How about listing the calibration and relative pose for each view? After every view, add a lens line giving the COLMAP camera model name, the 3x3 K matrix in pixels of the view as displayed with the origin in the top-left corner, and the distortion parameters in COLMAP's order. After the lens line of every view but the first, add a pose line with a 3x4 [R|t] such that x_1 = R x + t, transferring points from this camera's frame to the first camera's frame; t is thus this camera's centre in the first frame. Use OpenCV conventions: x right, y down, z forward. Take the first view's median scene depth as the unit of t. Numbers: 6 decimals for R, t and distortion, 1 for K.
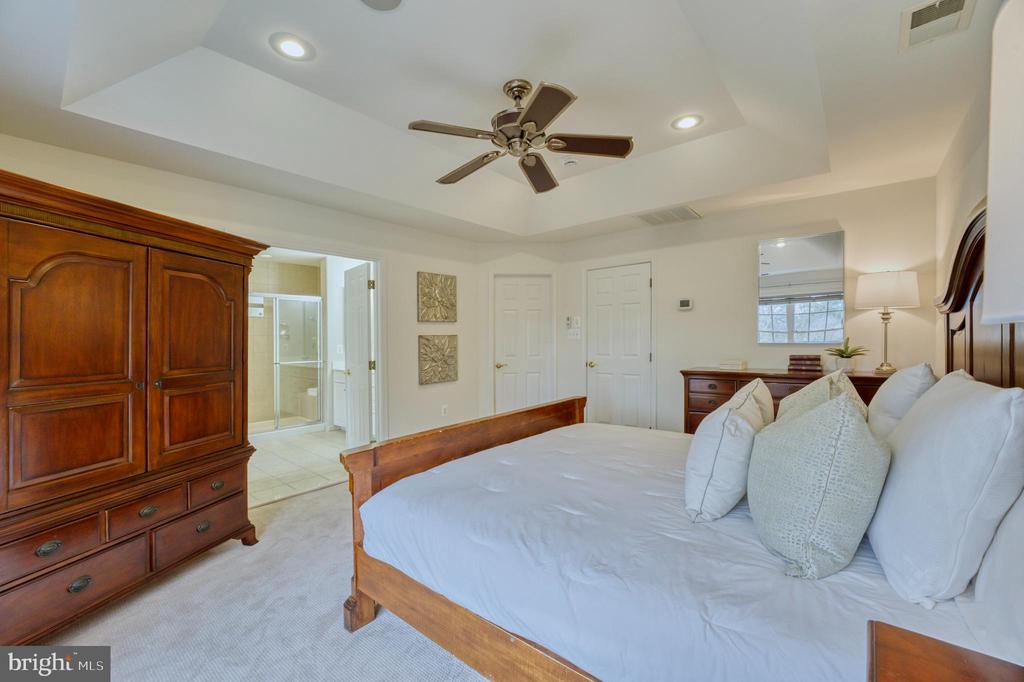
lens RADIAL K [[426.0, 0, 512.0], [0, 426.0, 341.0], [0, 0, 1]] dist [0.000191, -0.000001]
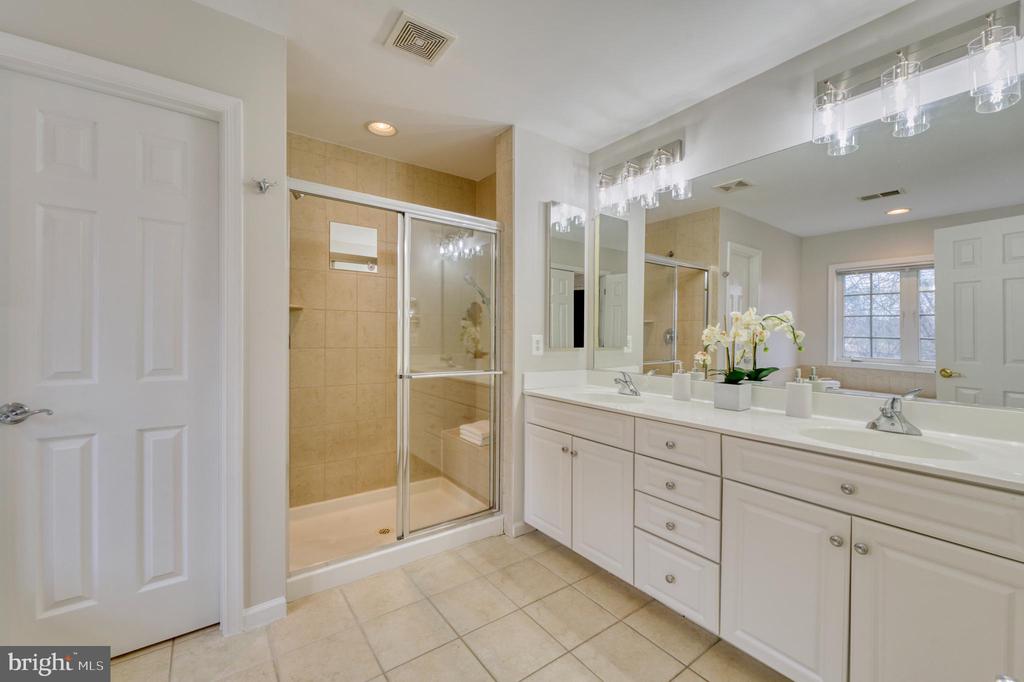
lens RADIAL K [[414.6, 0, 512.0], [0, 414.6, 341.0], [0, 0, 1]] dist [-0.000175, -0.000005]
pose [[0.969758, 0.017681, -0.243429, -0.331314], [-0.013545, 0.999734, 0.018653, 0.009654], [0.243694, -0.014792, 0.969739, 0.596620]]
